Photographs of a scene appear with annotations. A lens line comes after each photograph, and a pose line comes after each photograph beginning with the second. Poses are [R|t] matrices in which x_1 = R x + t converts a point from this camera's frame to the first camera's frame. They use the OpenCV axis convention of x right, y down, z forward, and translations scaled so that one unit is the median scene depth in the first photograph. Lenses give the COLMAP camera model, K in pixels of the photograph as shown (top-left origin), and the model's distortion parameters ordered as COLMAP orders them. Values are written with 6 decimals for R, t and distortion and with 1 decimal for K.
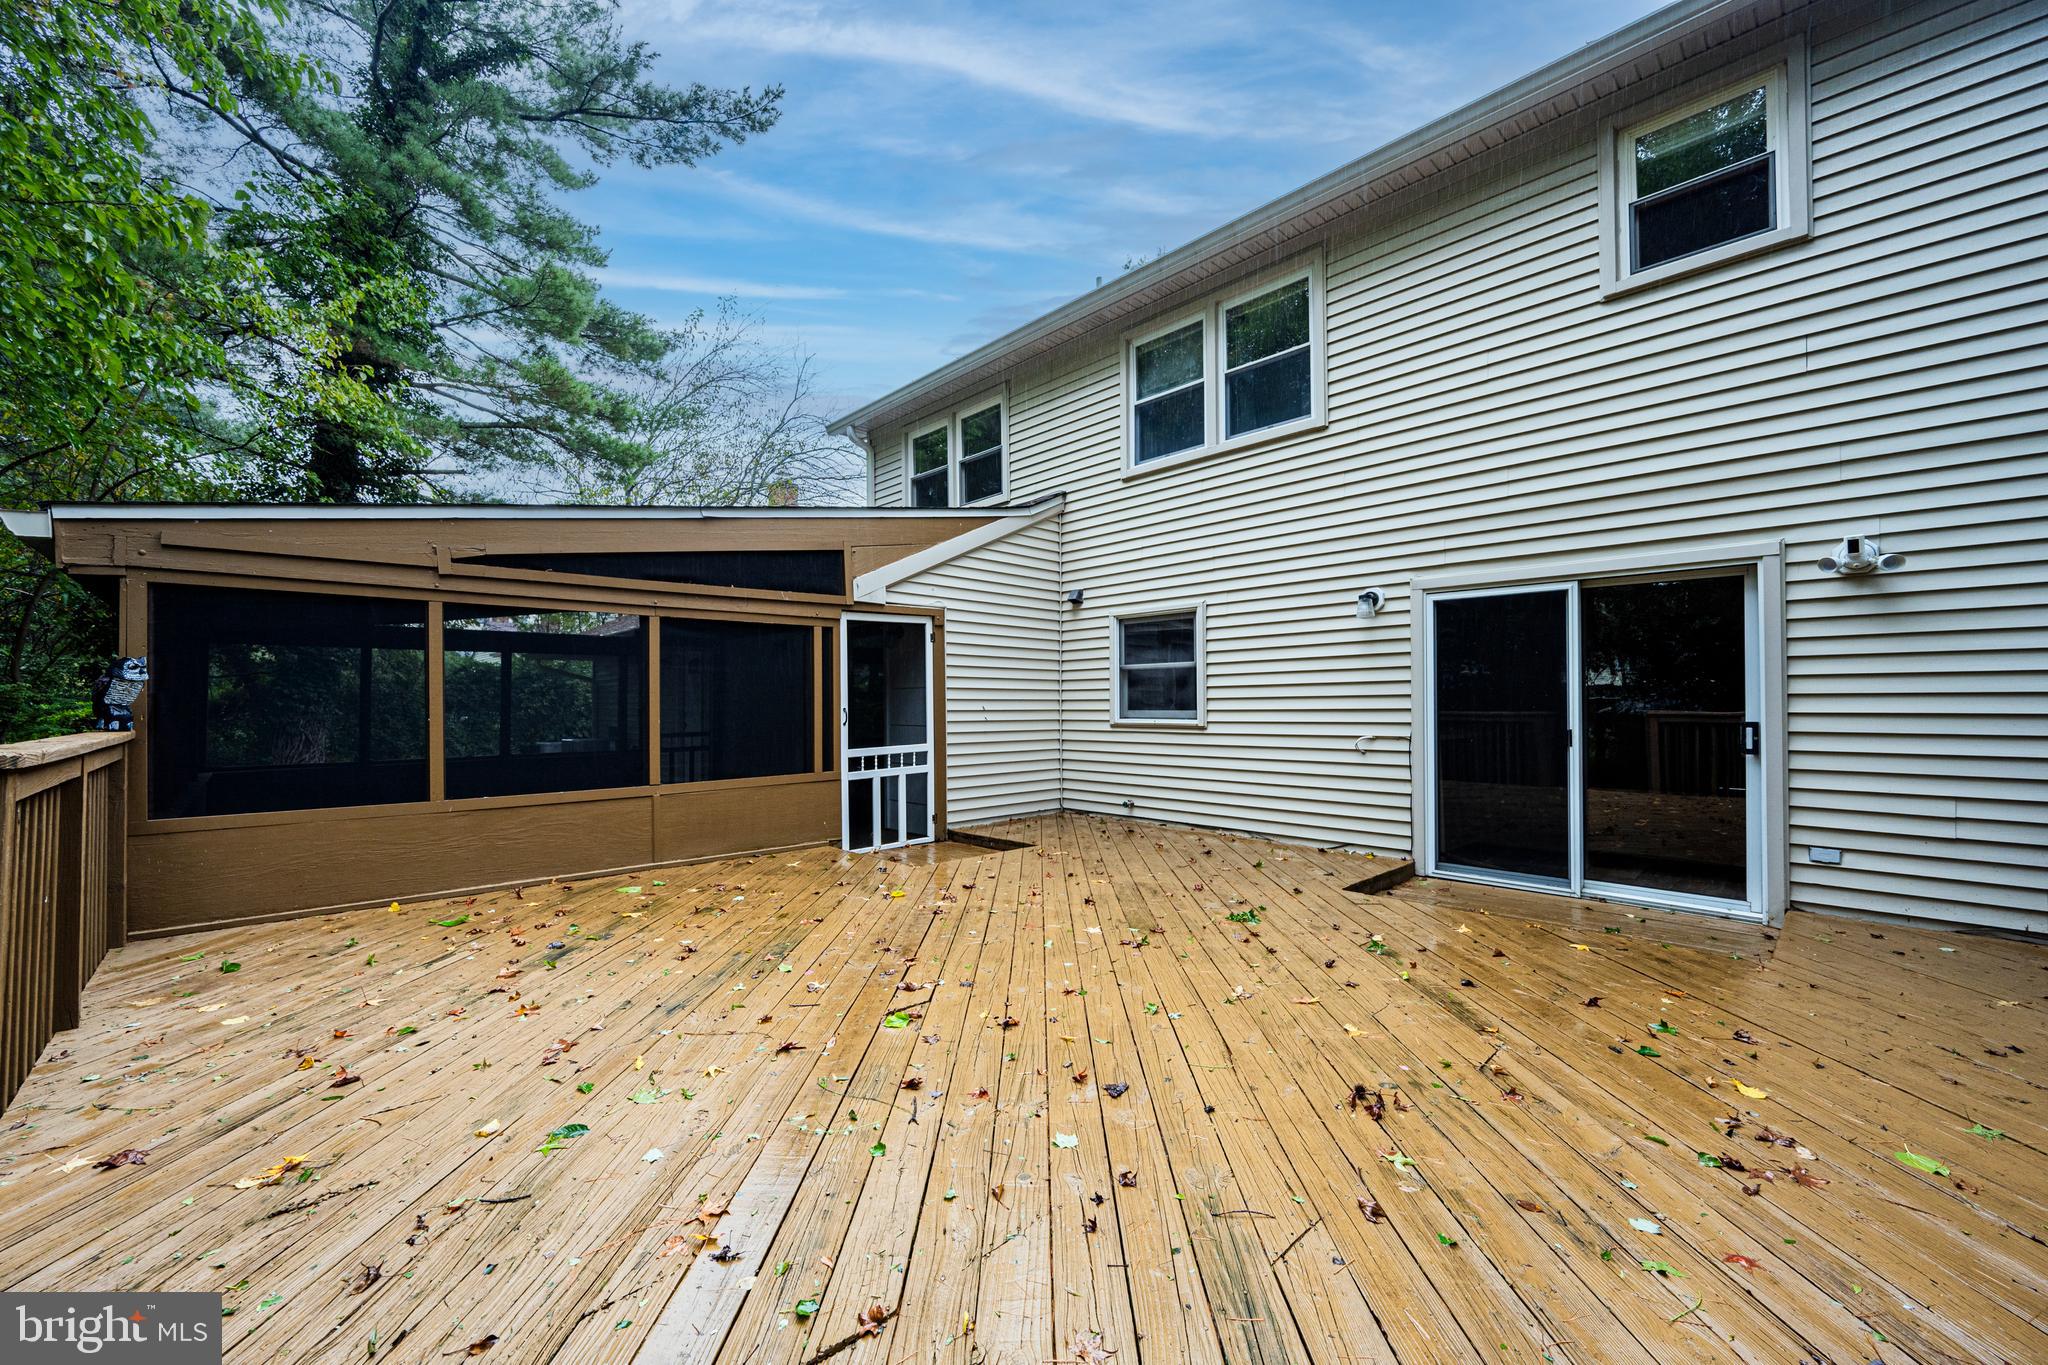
lens RADIAL K [[799.3, 0, 1020.6], [0, 799.3, 689.4], [0, 0, 1]] dist [-0.004876, -0.000030]
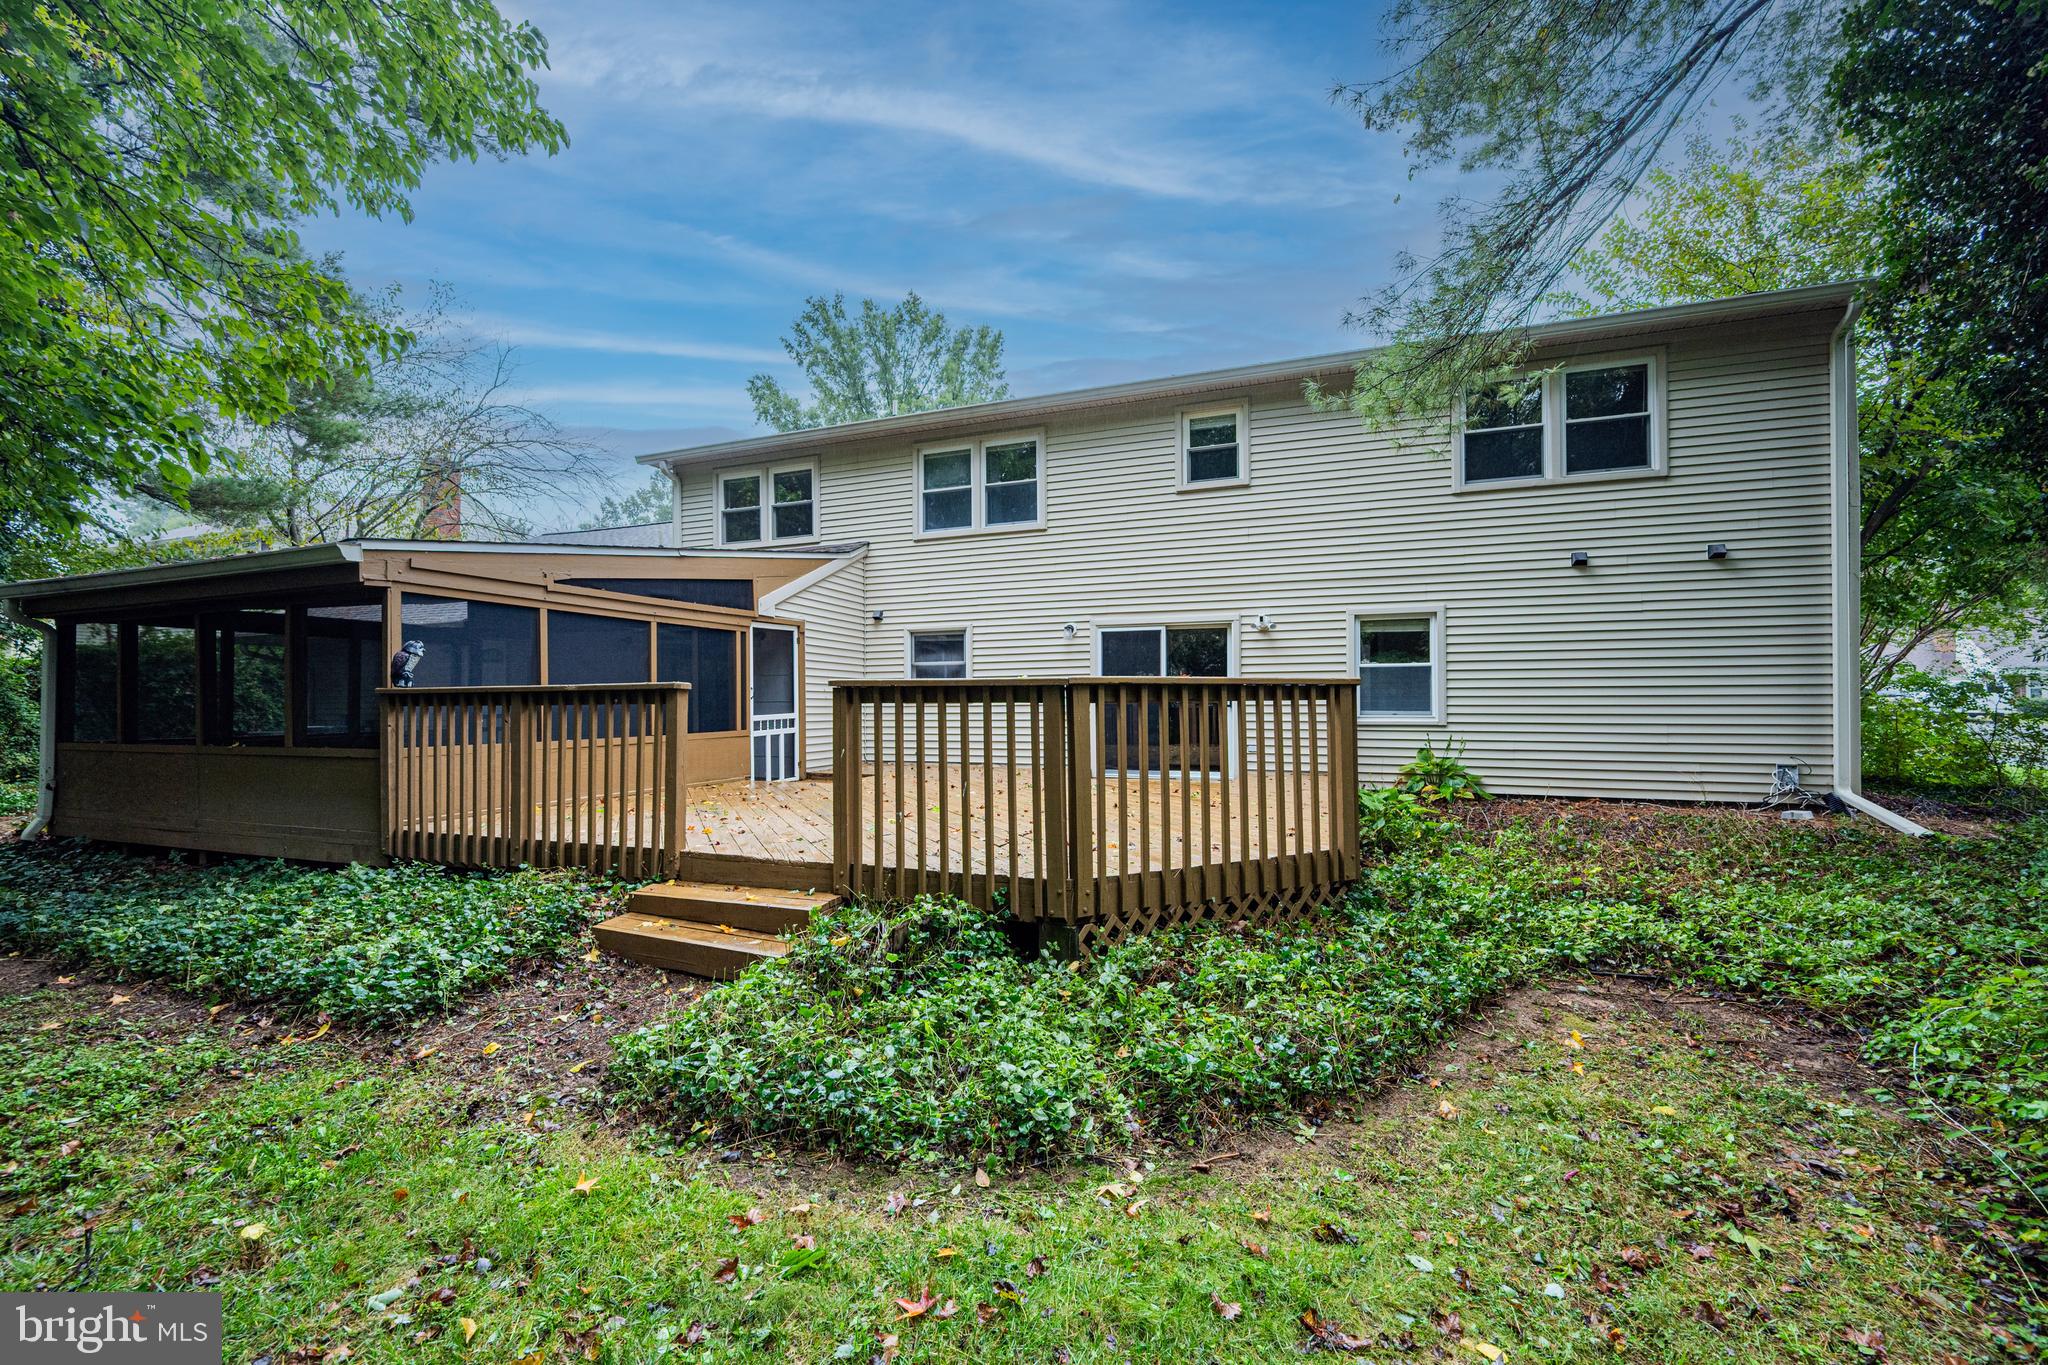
lens RADIAL K [[799.3, 0, 1022.9], [0, 799.3, 692.4], [0, 0, 1]] dist [-0.004876, -0.000030]
pose [[0.896514, 0.006065, 0.442974, -0.402777], [-0.005935, 0.999981, -0.001679, 0.030949], [-0.442976, -0.001124, 0.896533, -0.509273]]
